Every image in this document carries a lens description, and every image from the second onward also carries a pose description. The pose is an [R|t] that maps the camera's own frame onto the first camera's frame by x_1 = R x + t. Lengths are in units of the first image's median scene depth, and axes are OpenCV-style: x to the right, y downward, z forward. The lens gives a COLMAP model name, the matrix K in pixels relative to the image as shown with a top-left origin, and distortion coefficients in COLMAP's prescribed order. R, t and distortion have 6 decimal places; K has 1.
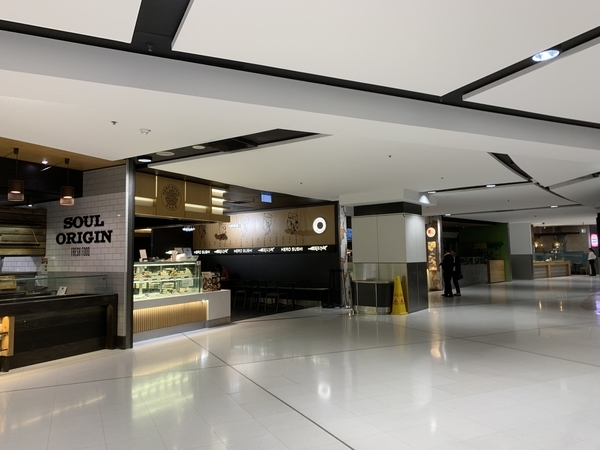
lens RADIAL K [[455.2, 0, 292.0], [0, 455.2, 199.8], [0, 0, 1]] dist [0.003103, -0.000106]
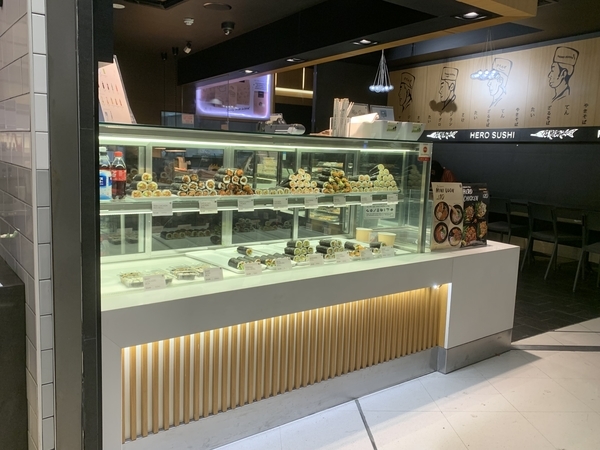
lens RADIAL K [[529.8, 0, 299.9], [0, 529.8, 222.8], [0, 0, 1]] dist [0.000798, -0.002241]
pose [[0.936271, 0.094993, -0.338190, -0.157353], [-0.005808, 0.966797, 0.255480, 0.095817], [0.351230, -0.237234, 0.905736, 0.645459]]
